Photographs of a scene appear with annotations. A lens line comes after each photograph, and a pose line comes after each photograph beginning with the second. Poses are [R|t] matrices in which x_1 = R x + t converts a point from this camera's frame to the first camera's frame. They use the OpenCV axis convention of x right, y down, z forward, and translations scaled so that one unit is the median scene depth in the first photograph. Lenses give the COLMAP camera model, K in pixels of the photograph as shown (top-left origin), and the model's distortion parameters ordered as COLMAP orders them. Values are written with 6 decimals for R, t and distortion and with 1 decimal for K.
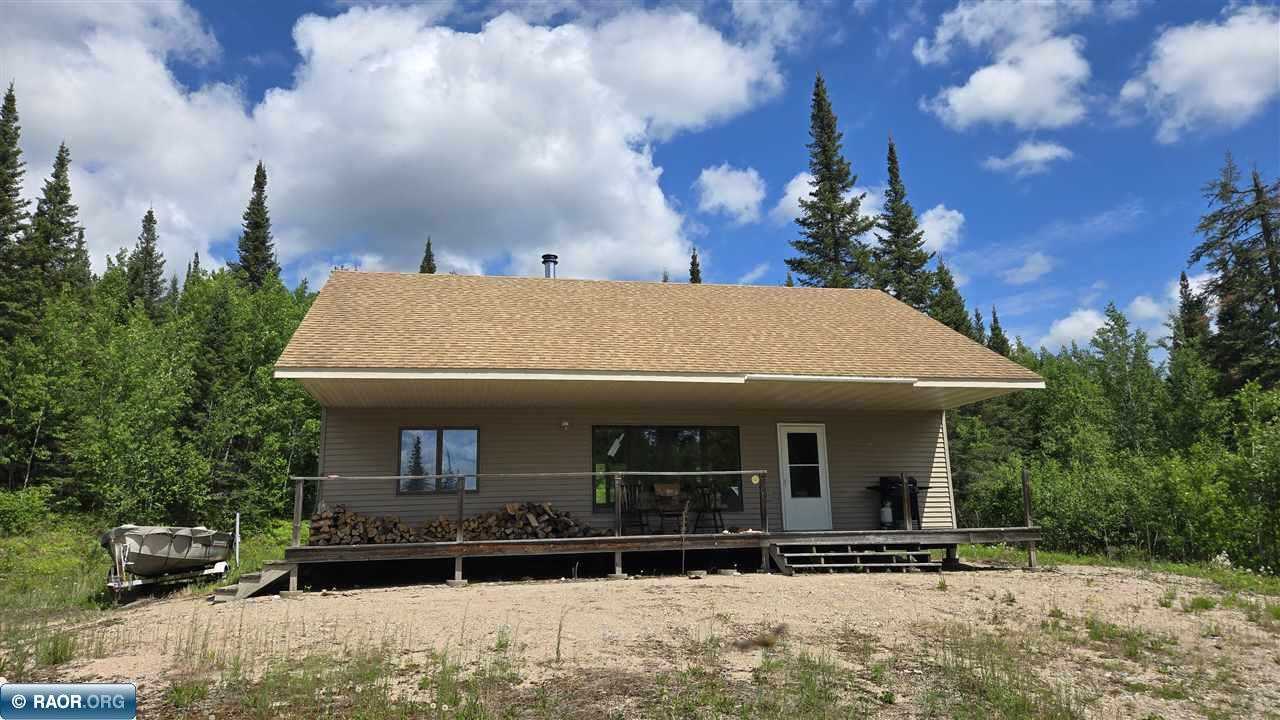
lens RADIAL K [[855.1, 0, 671.8], [0, 855.1, 319.5], [0, 0, 1]] dist [0.047998, -0.005292]
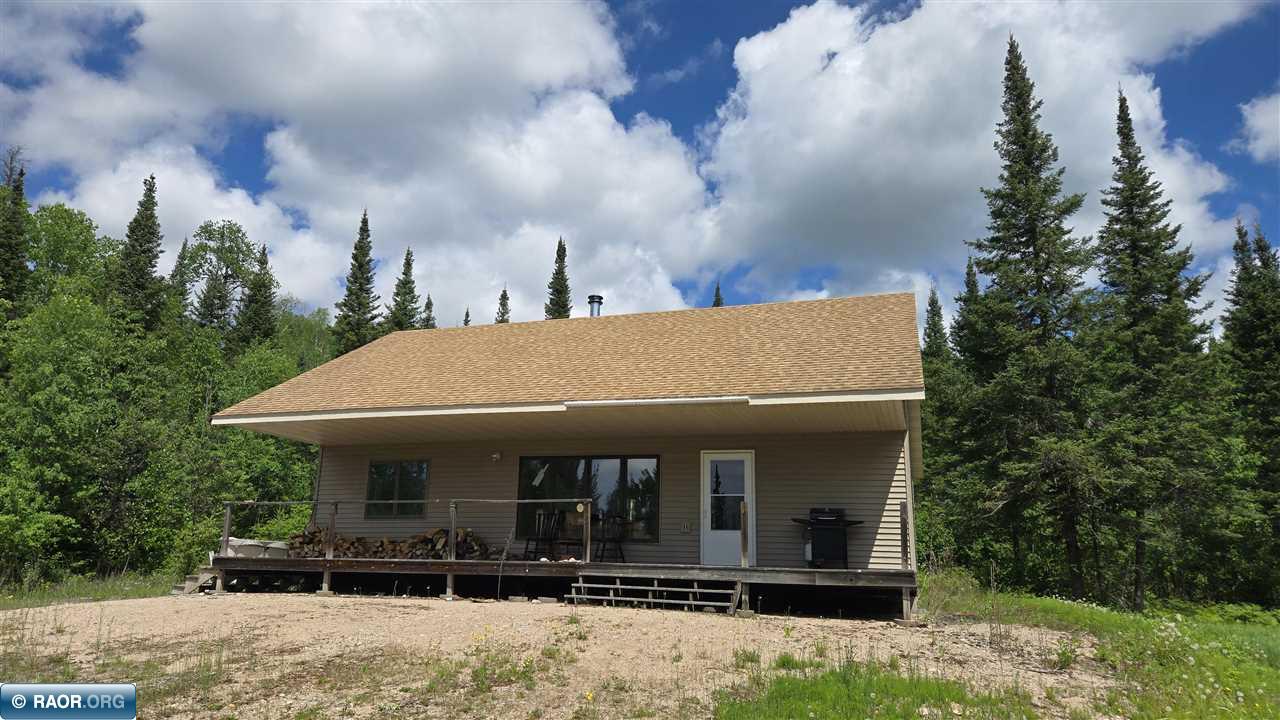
lens RADIAL K [[855.1, 0, 664.5], [0, 855.1, 373.4], [0, 0, 1]] dist [0.047998, -0.005292]
pose [[0.860609, -0.068828, -0.504594, 0.611012], [0.079043, 0.996871, -0.001163, 0.037050], [0.503095, -0.038883, 0.863356, 0.185292]]
